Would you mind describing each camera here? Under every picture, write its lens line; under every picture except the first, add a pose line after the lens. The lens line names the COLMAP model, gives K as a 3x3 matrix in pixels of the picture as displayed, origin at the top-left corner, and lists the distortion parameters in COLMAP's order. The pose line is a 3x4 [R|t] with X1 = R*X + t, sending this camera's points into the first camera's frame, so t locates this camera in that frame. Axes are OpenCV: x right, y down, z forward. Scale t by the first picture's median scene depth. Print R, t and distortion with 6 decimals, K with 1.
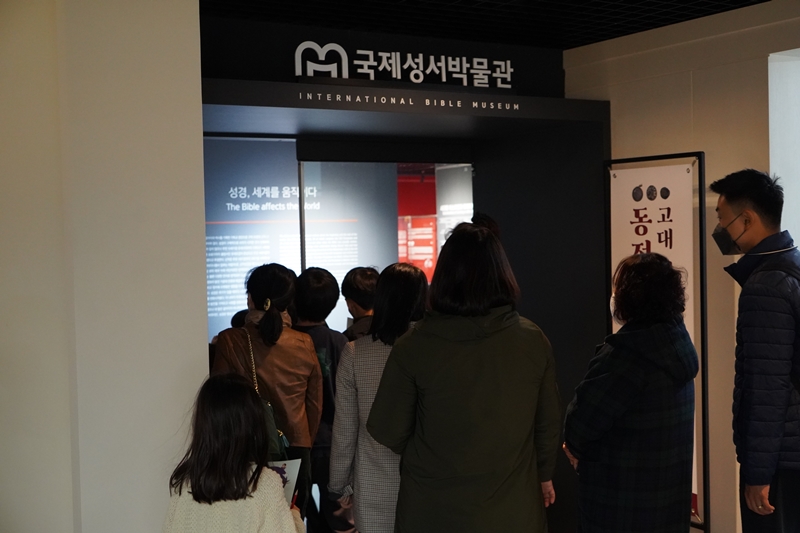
lens RADIAL K [[1042.0, 0, 400.2], [0, 1042.0, 266.5], [0, 0, 1]] dist [-0.001158, 0.000000]
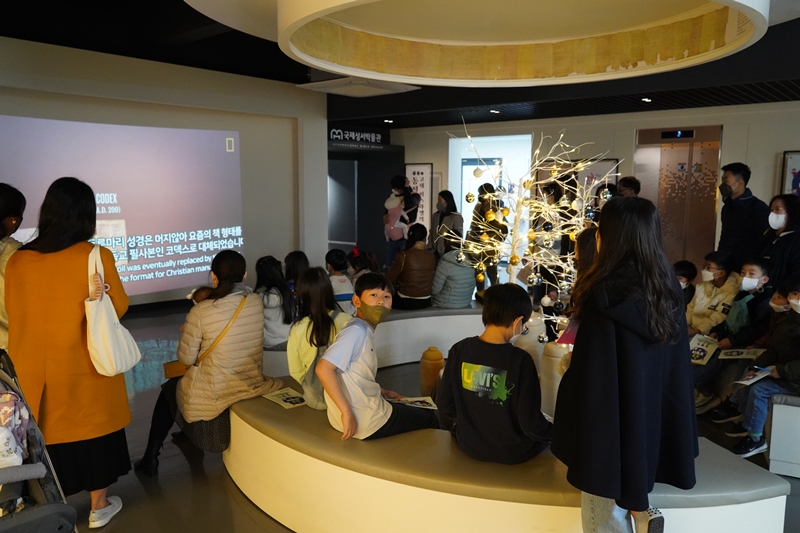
lens RADIAL K [[631.7, 0, 399.4], [0, 631.7, 265.7], [0, 0, 1]] dist [-0.003292, 0.007228]
pose [[0.952287, -0.013108, 0.304923, -0.512159], [-0.014112, 0.996118, 0.086892, 0.063158], [-0.304878, -0.087049, 0.948405, -1.142201]]
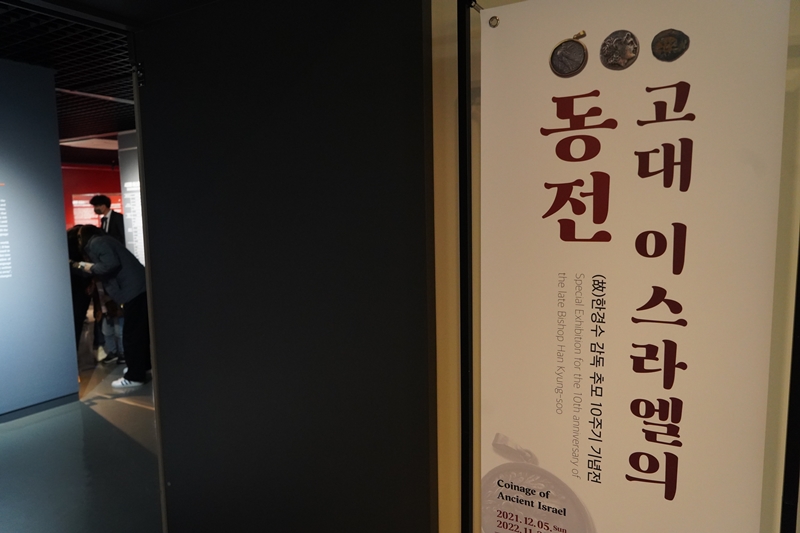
lens RADIAL K [[538.8, 0, 400.6], [0, 538.8, 267.8], [0, 0, 1]] dist [-0.004882, -0.000818]
pose [[0.884016, -0.033976, 0.466220, 0.070303], [0.006181, 0.998117, 0.061019, -0.001374], [-0.467416, -0.051060, 0.882562, 0.849047]]
